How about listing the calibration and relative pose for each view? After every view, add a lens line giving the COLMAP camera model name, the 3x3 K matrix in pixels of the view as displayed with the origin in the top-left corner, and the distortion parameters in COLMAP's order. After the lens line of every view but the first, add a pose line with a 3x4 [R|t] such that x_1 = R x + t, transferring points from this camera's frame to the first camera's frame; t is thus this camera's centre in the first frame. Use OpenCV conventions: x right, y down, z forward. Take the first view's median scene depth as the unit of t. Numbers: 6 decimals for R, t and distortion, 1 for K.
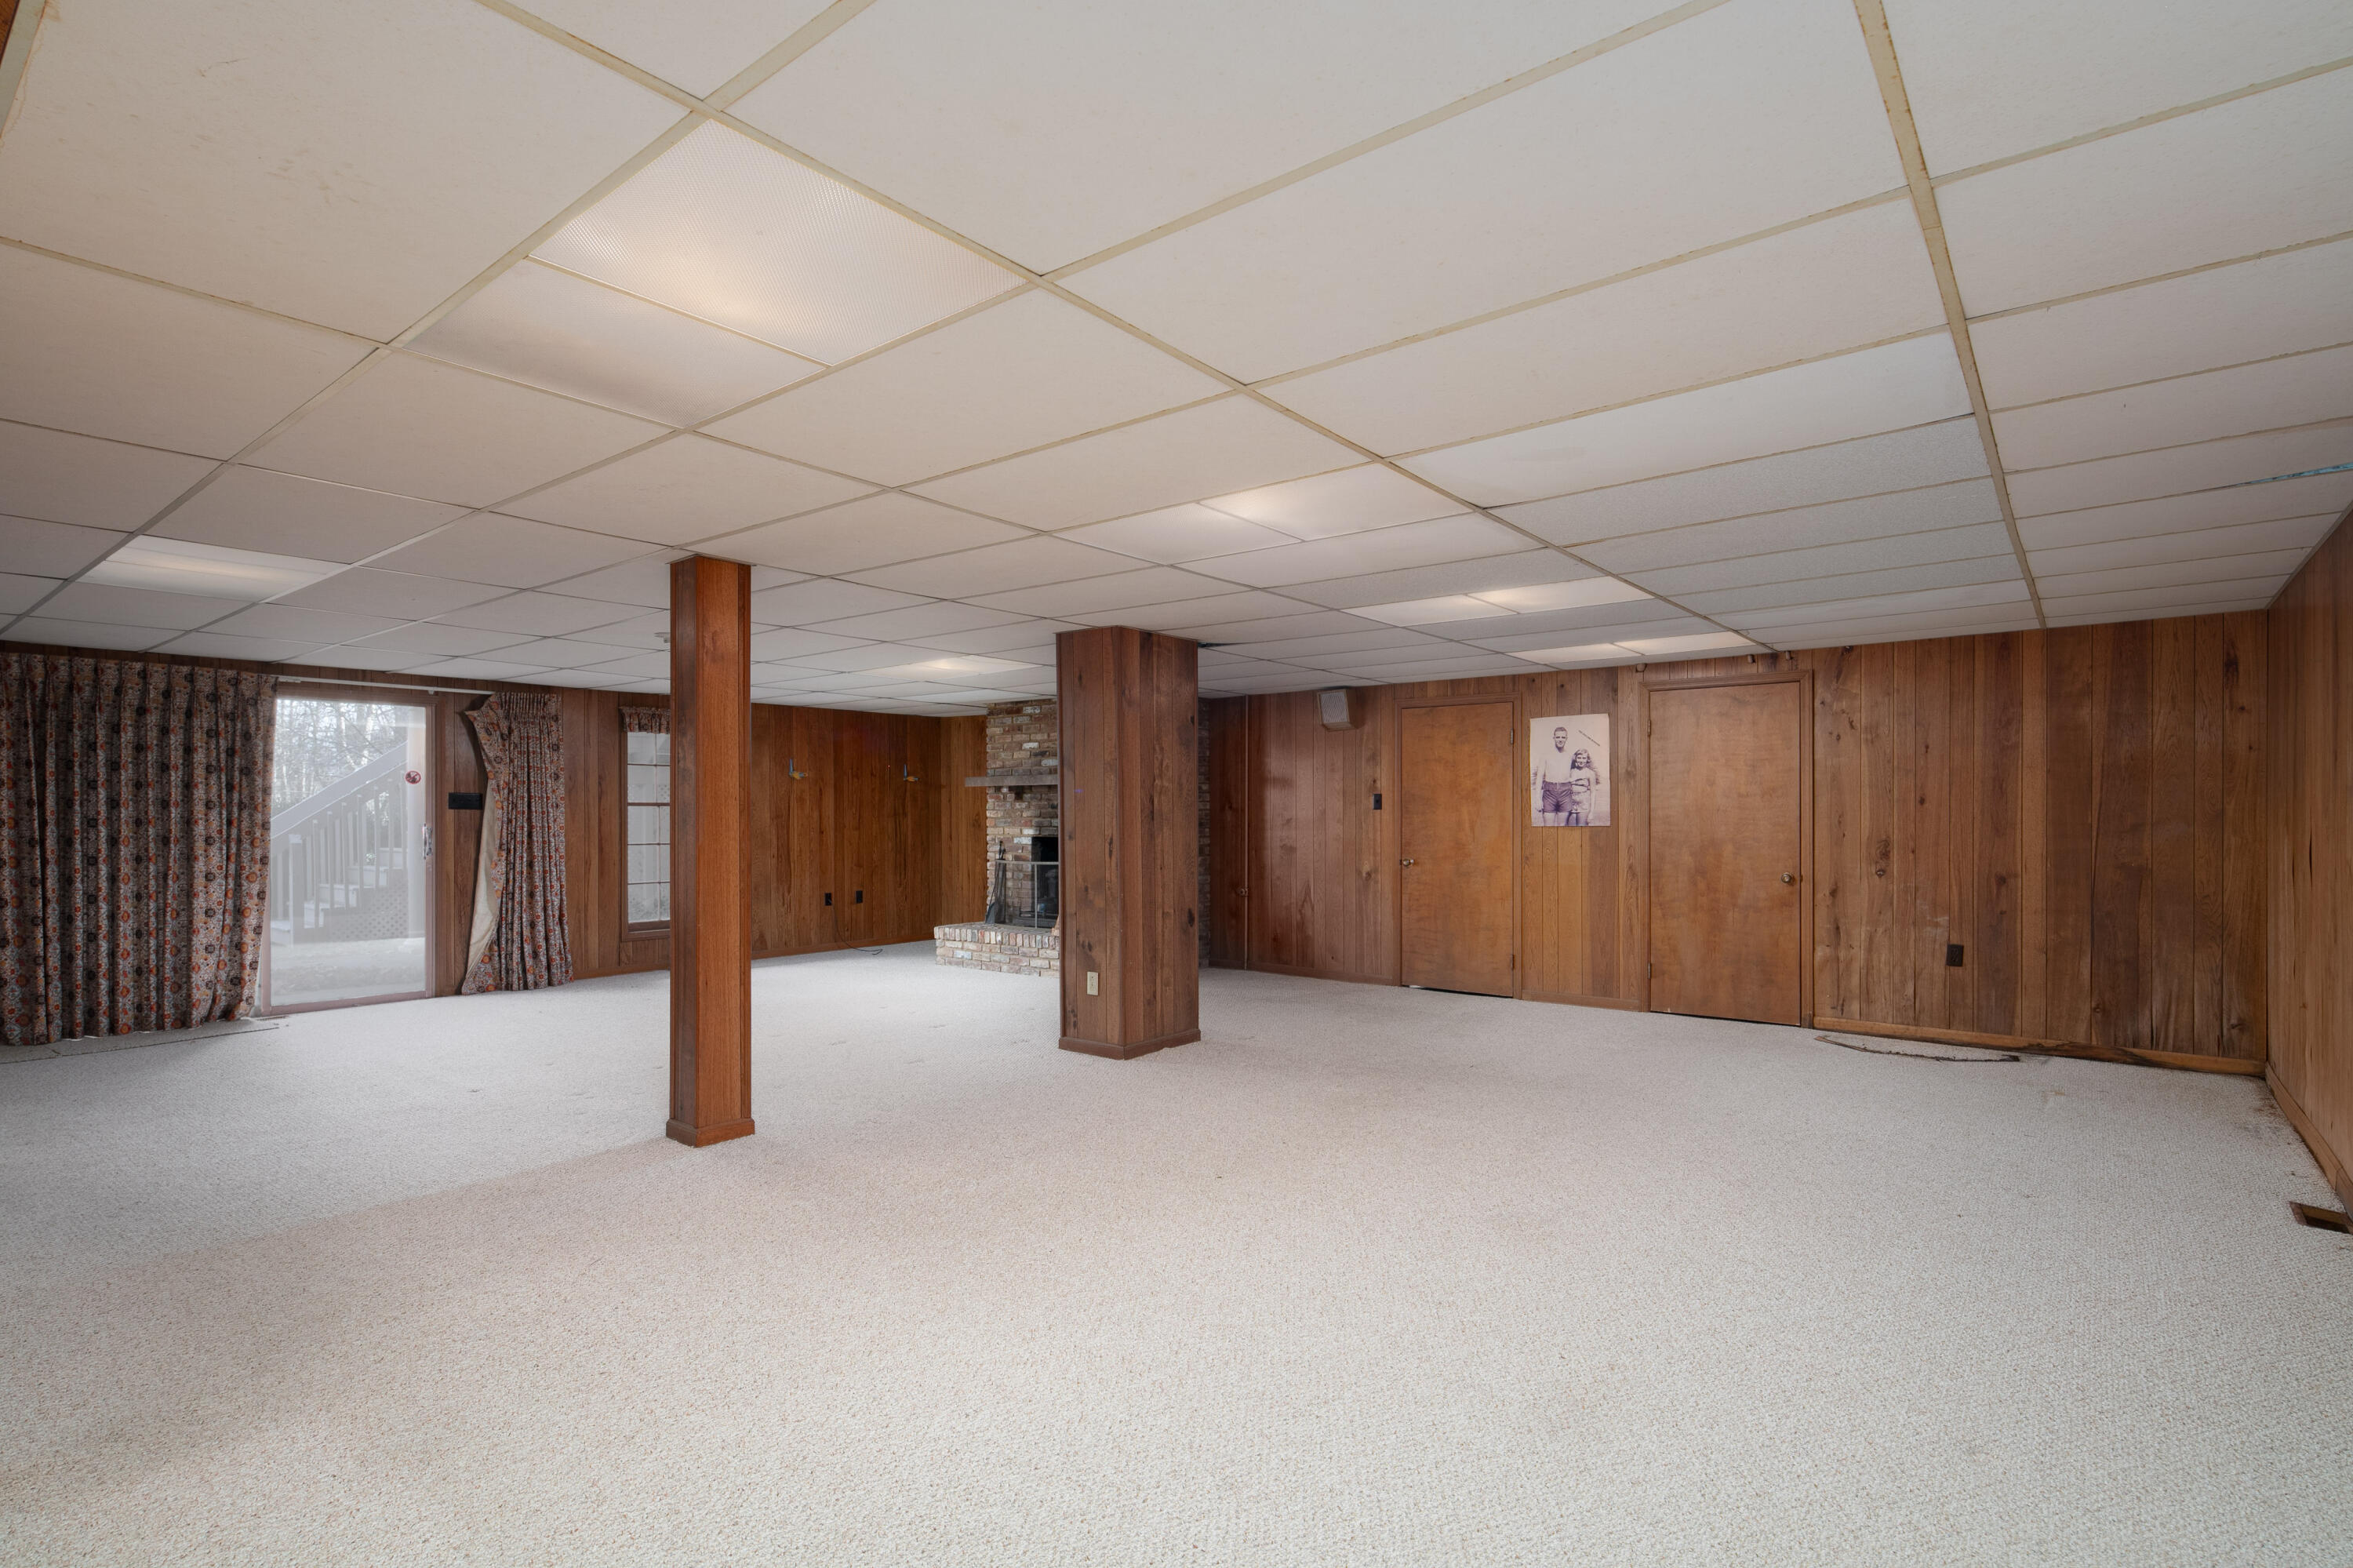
lens RADIAL K [[1144.3, 0, 1166.3], [0, 1144.3, 796.1], [0, 0, 1]] dist [-0.000100, -0.000820]
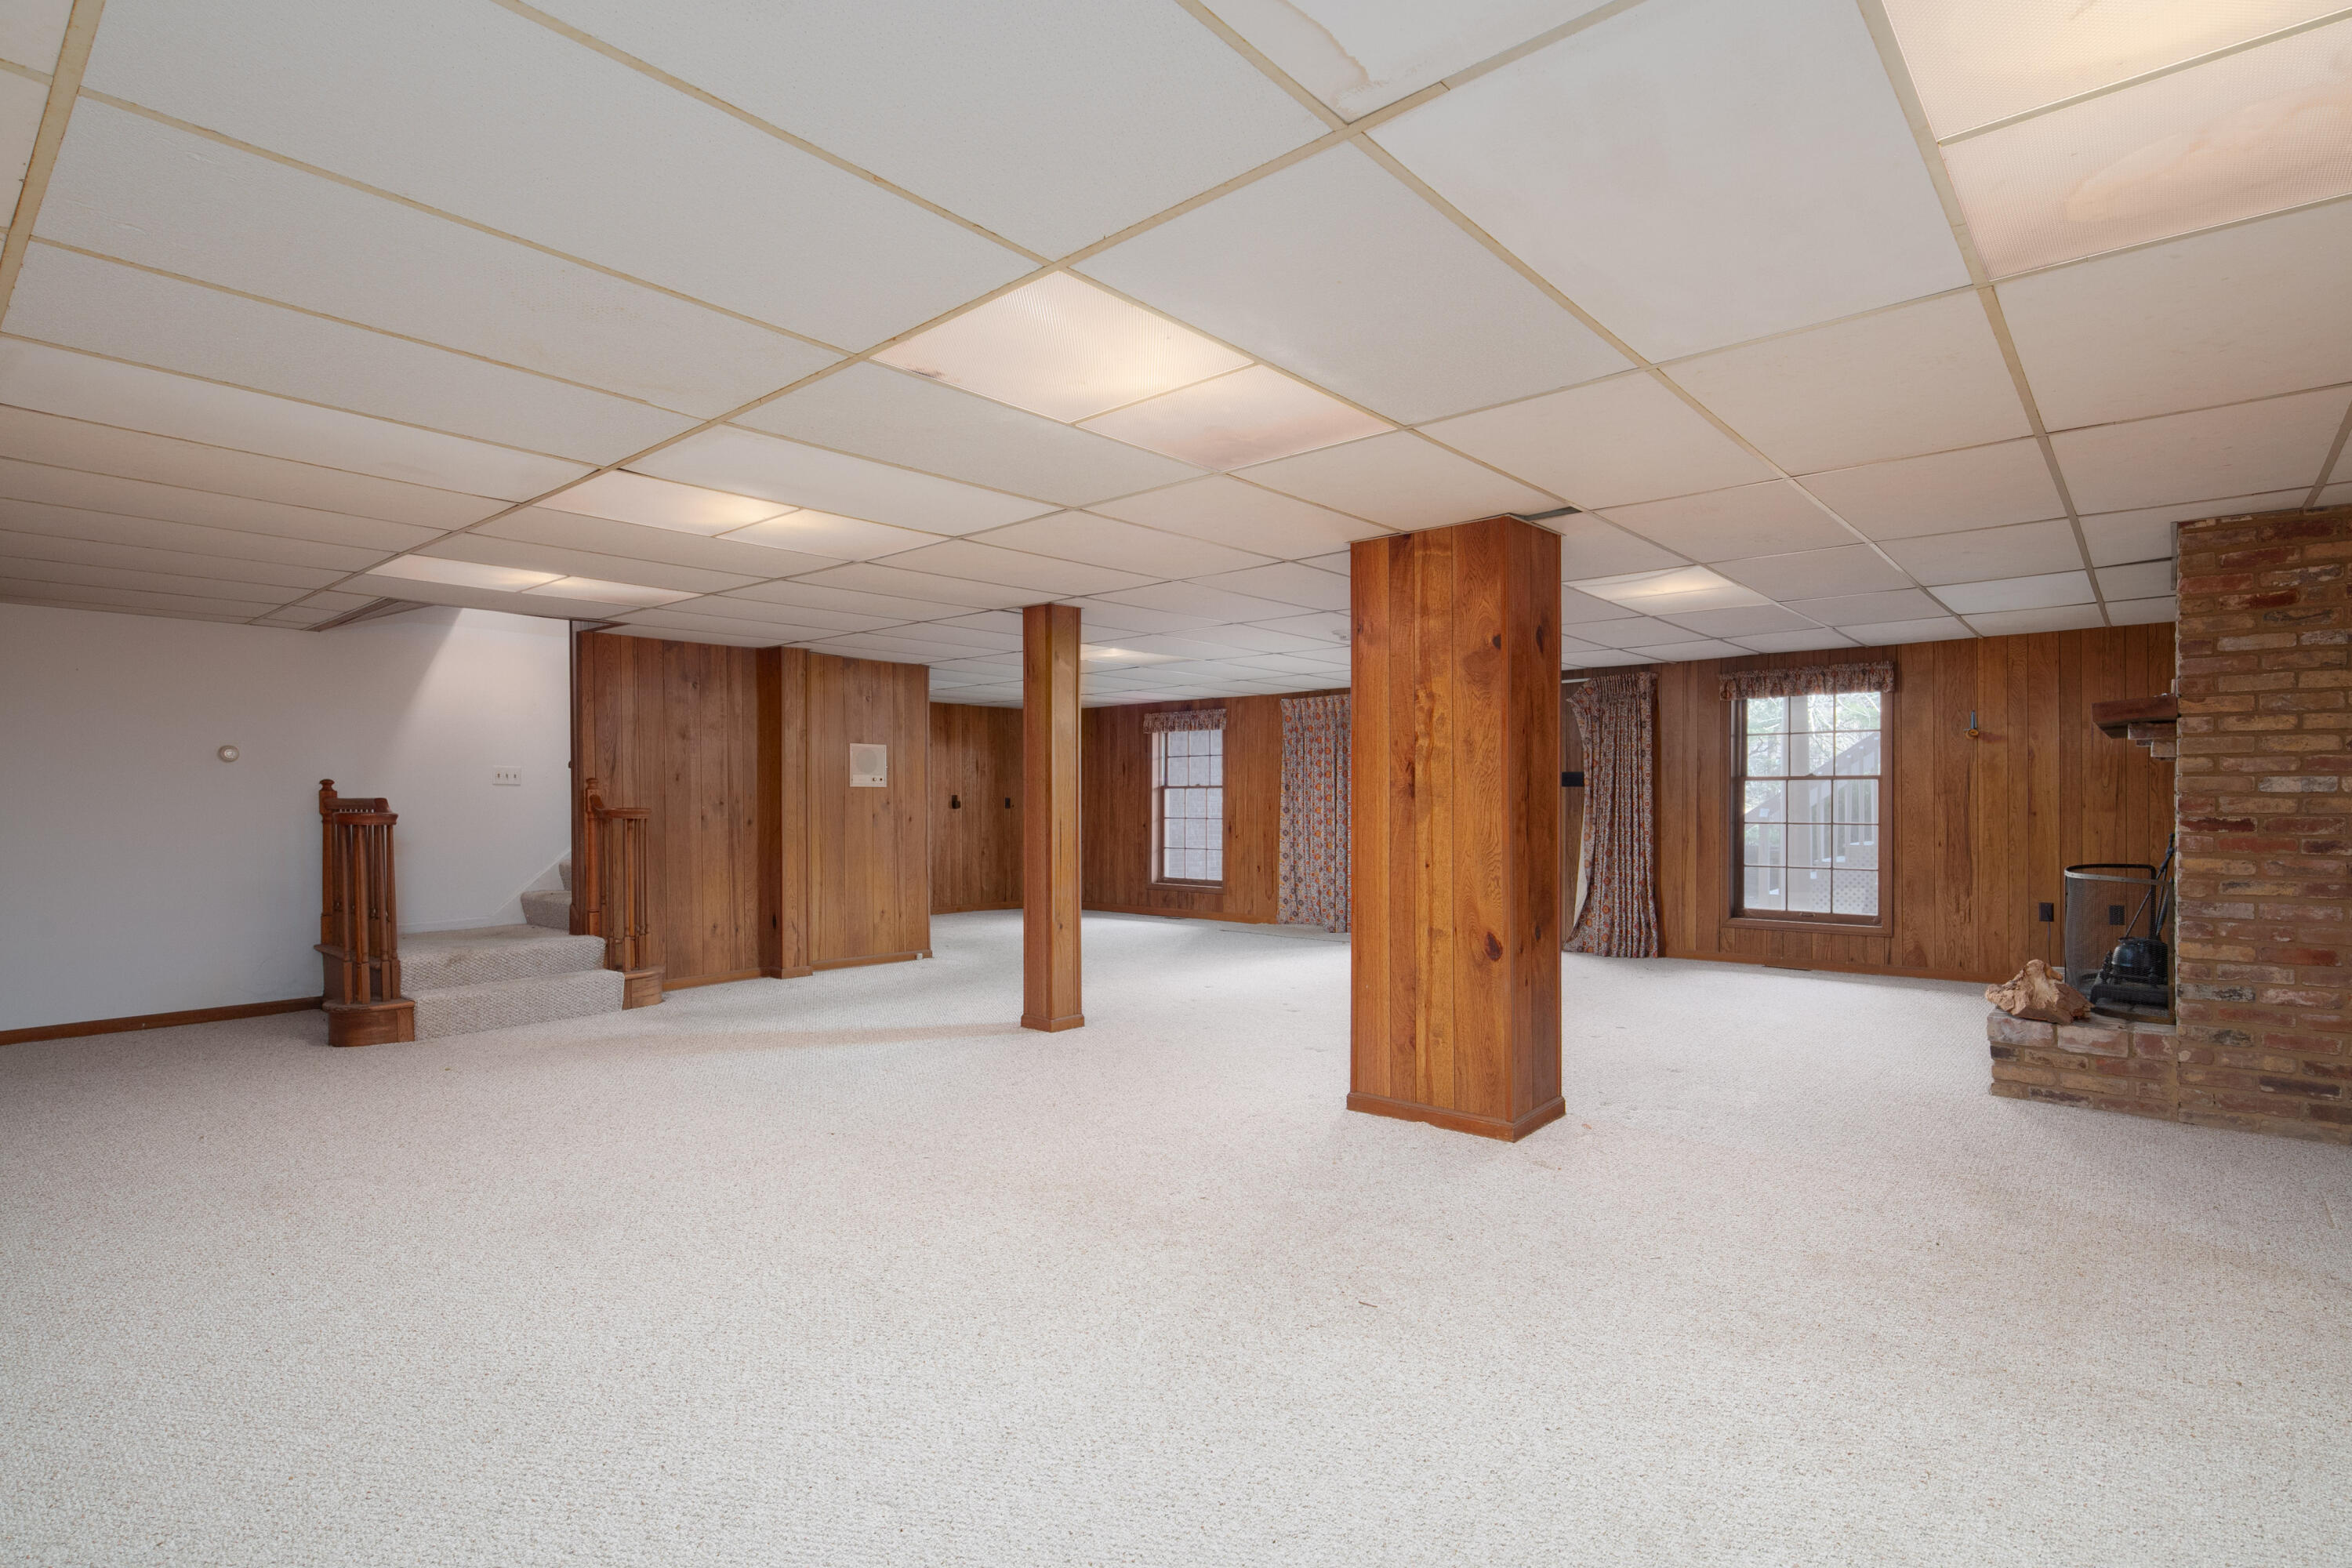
lens RADIAL K [[1143.8, 0, 1167.3], [0, 1143.8, 803.0], [0, 0, 1]] dist [-0.000100, -0.000820]
pose [[-0.044025, 0.005714, -0.999014, 0.684893], [0.021755, 0.999752, 0.004759, 0.017663], [0.998794, -0.021524, -0.044139, 0.854144]]
